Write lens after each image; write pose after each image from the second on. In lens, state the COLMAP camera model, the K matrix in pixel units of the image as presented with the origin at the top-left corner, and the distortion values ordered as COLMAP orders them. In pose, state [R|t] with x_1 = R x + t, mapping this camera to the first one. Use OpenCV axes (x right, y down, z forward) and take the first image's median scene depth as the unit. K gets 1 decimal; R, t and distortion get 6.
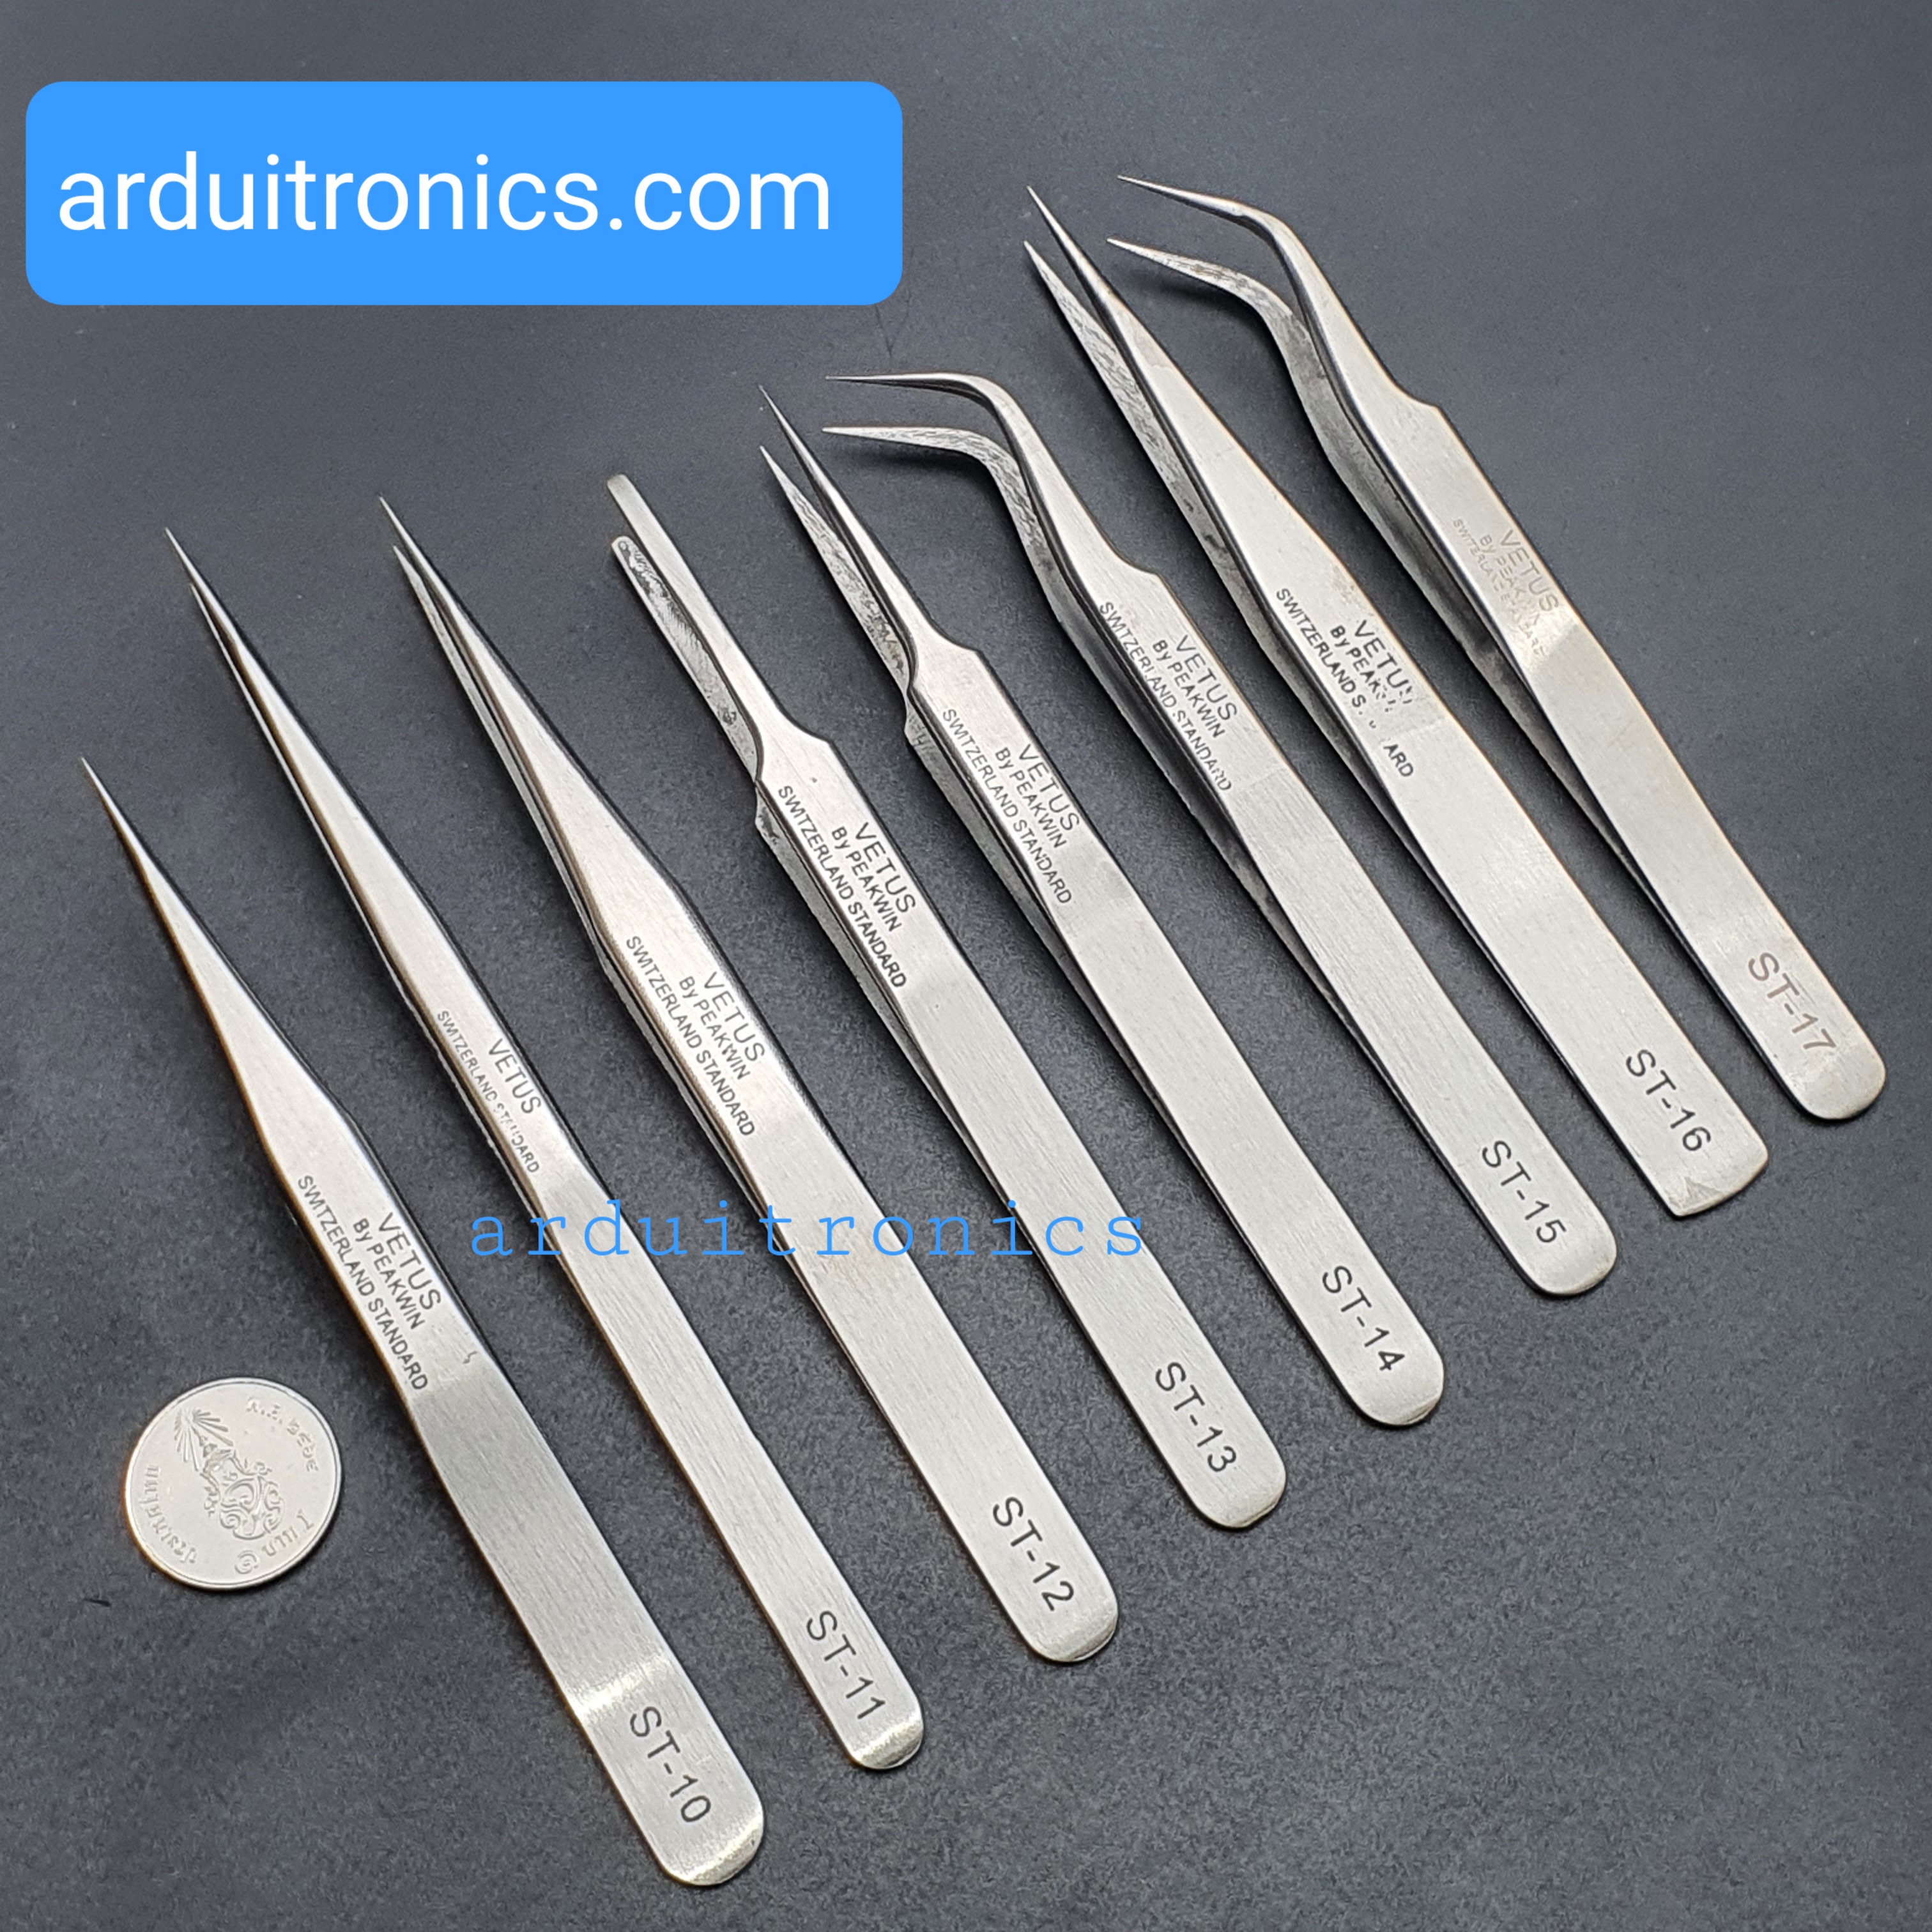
lens RADIAL K [[3425.9, 0, 937.4], [0, 3425.9, 962.4], [0, 0, 1]] dist [0.295498, -1.238533]
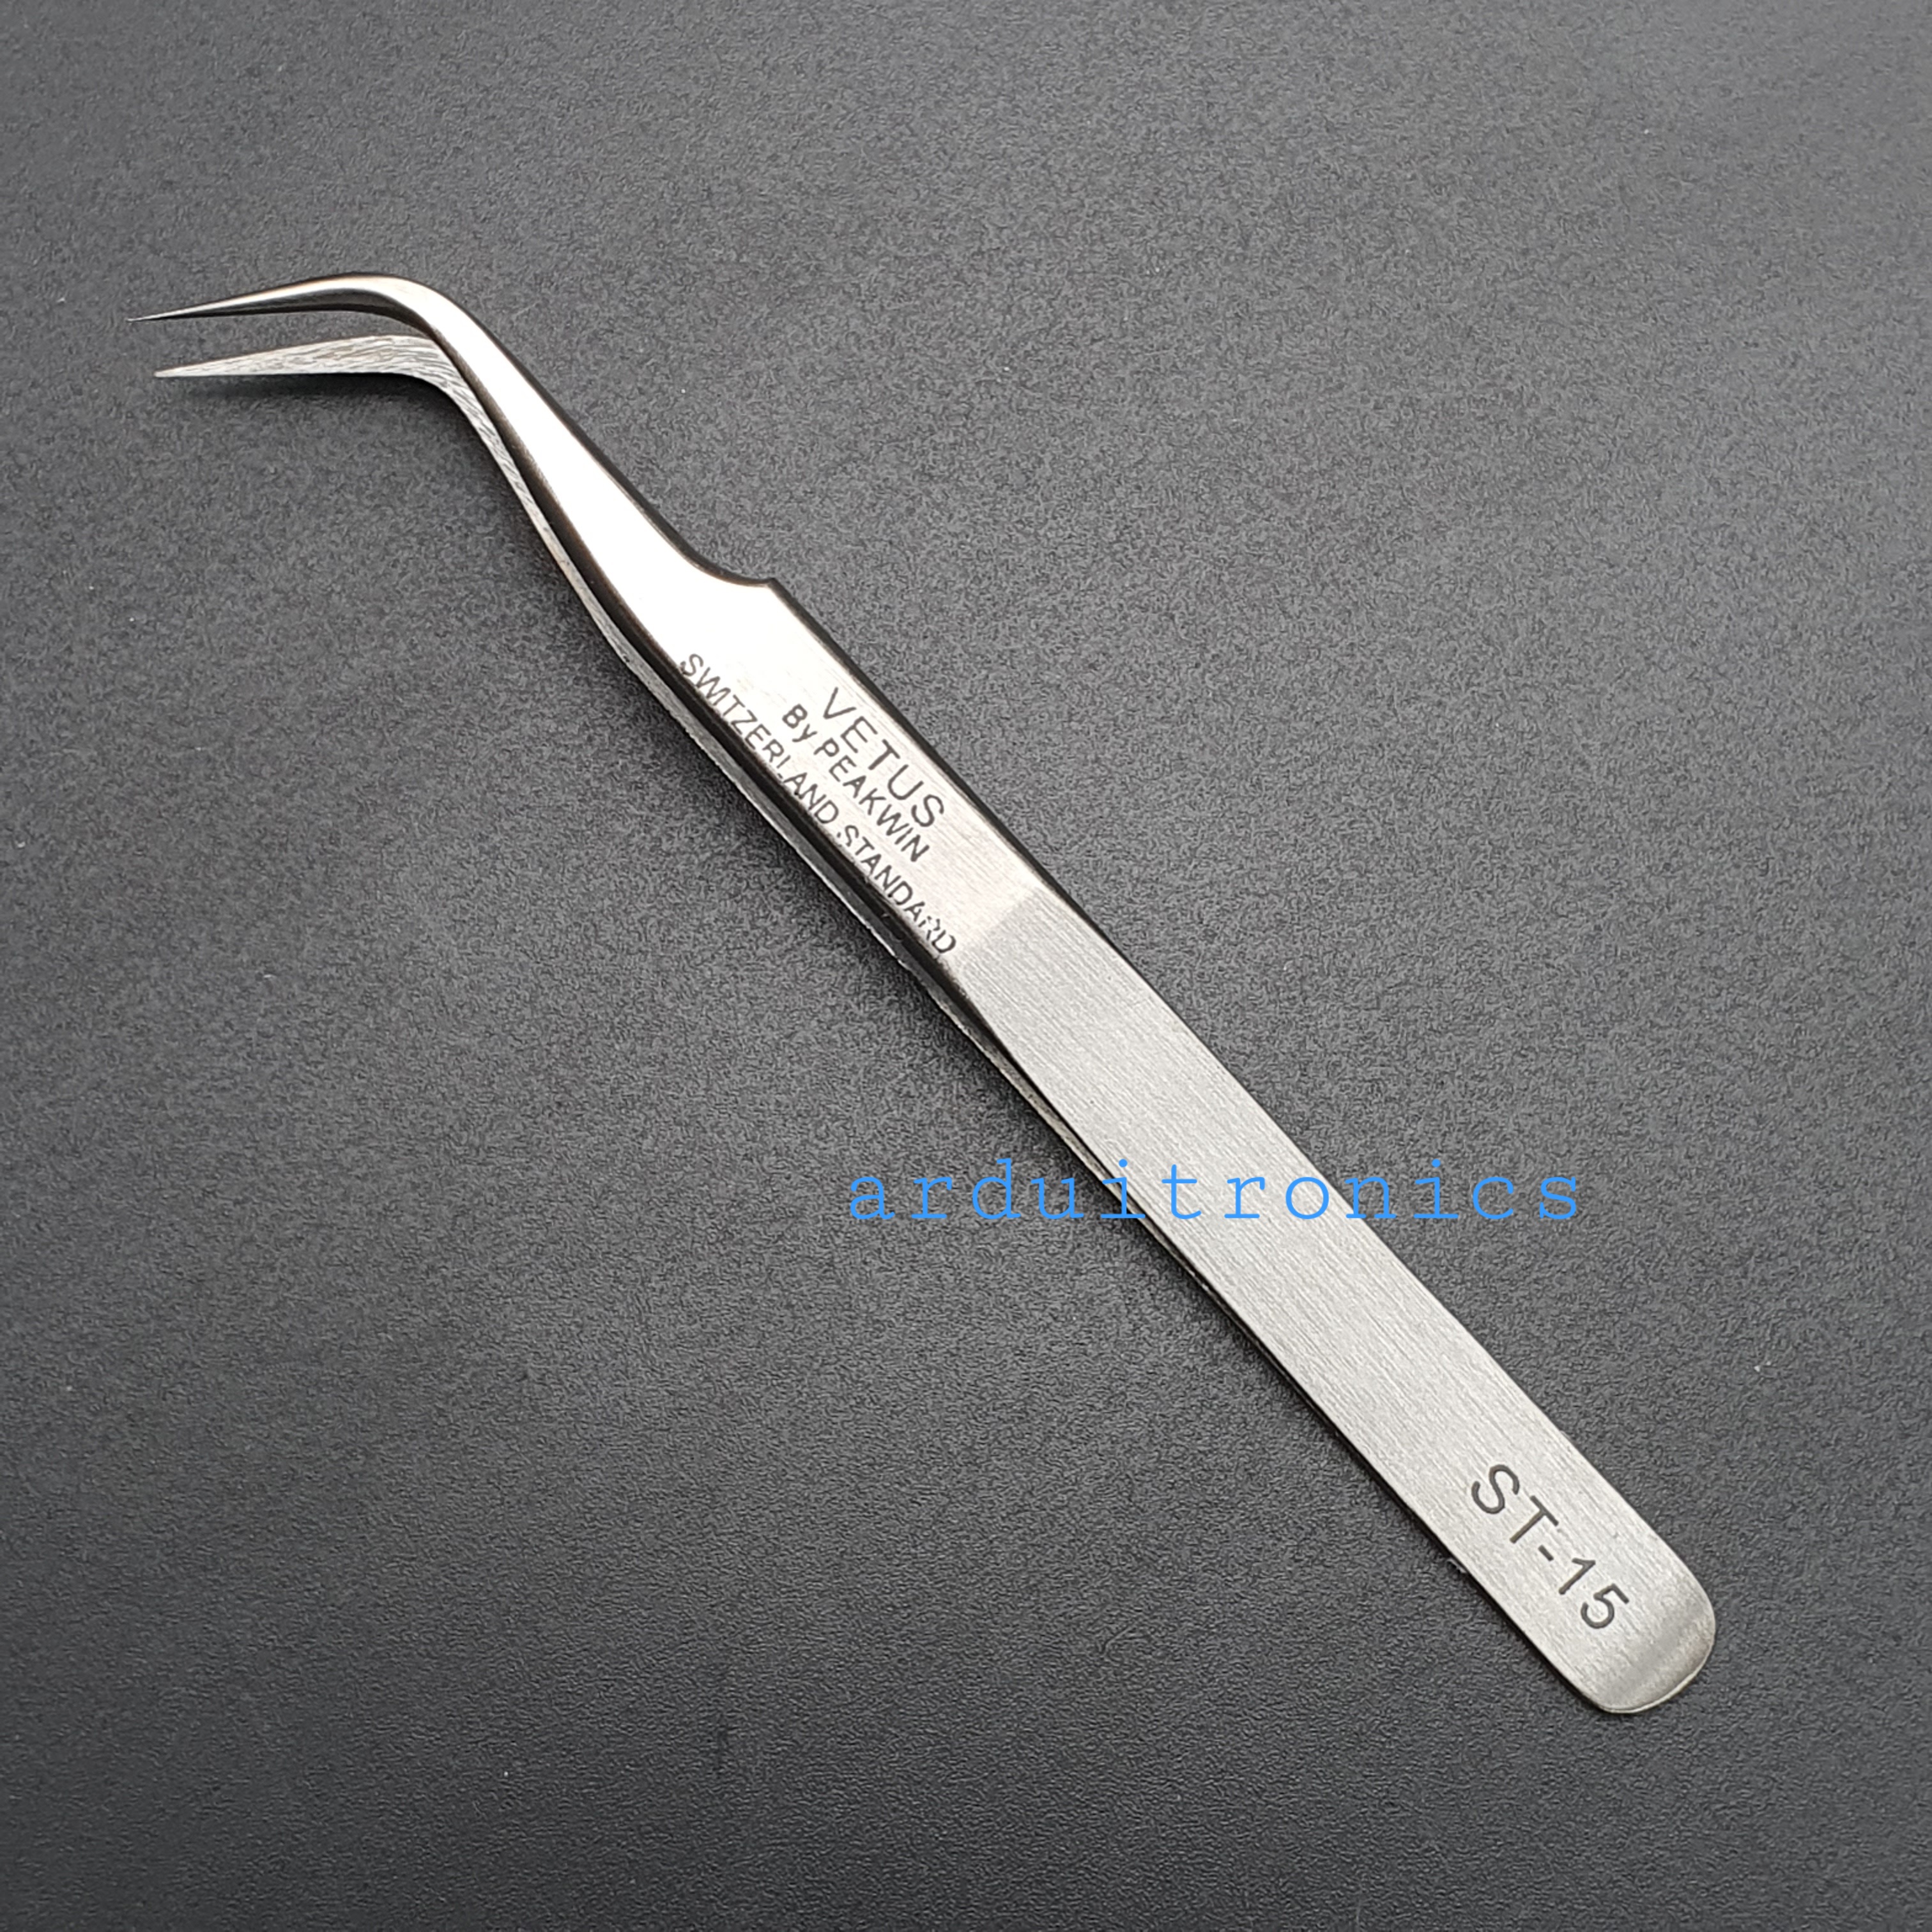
lens RADIAL K [[3425.9, 0, 937.4], [0, 3425.9, 962.4], [0, 0, 1]] dist [0.295498, -1.238533]
pose [[0.997020, 0.075119, -0.017585, 0.038136], [-0.069570, 0.973921, 0.215956, -0.093401], [0.033348, -0.214089, 0.976245, 0.413557]]
